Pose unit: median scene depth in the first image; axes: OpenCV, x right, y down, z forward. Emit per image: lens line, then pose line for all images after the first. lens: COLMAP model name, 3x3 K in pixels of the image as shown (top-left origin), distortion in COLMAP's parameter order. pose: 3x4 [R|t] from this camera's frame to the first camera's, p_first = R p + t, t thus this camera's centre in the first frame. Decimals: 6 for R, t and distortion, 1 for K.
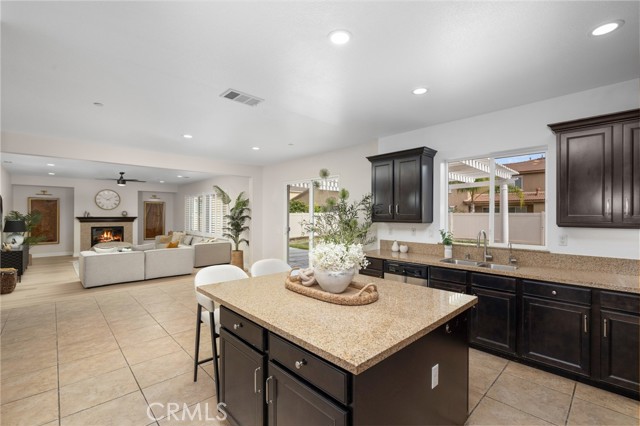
lens RADIAL K [[283.1, 0, 321.7], [0, 283.1, 213.8], [0, 0, 1]] dist [0.000731, 0.000166]
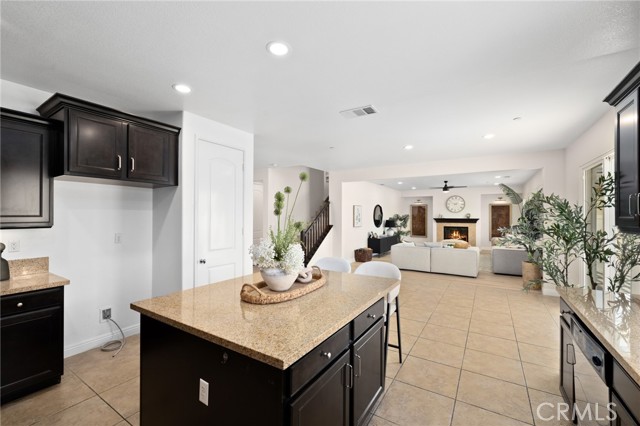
lens RADIAL K [[266.7, 0, 320.0], [0, 266.7, 213.0], [0, 0, 1]] dist [0.000020, 0.000313]
pose [[0.242088, -0.011736, -0.970183, 0.204226], [0.001567, 0.999930, -0.011705, -0.000122], [0.970253, 0.001313, 0.242089, 0.175295]]
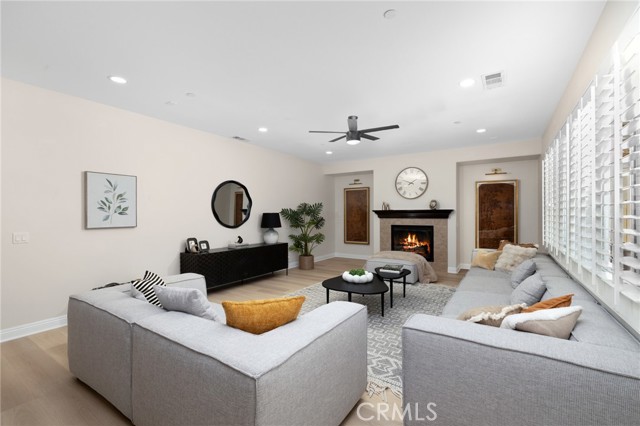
lens RADIAL K [[278.7, 0, 320.0], [0, 278.7, 213.0], [0, 0, 1]] dist [0.000655, 0.000058]
pose [[0.230252, -0.008146, -0.973097, -0.200668], [0.007796, 0.999948, -0.006526, 0.020128], [0.973100, -0.006084, 0.230303, 0.672172]]
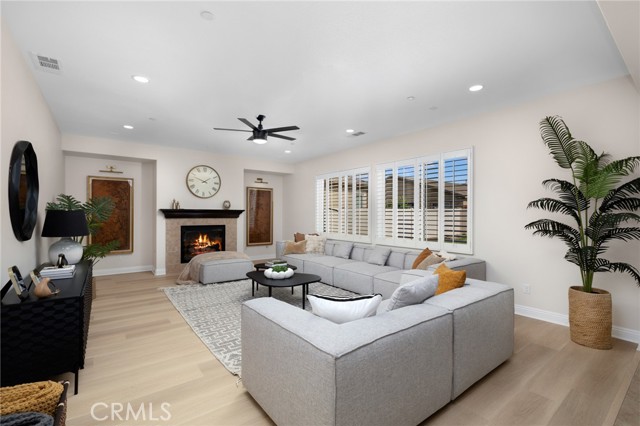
lens RADIAL K [[287.7, 0, 321.5], [0, 287.7, 213.3], [0, 0, 1]] dist [-0.000959, -0.000201]
pose [[0.993751, 0.000366, -0.111615, -0.440844], [-0.000398, 1.000000, -0.000261, 0.019247], [0.111615, 0.000304, 0.993751, 0.416505]]
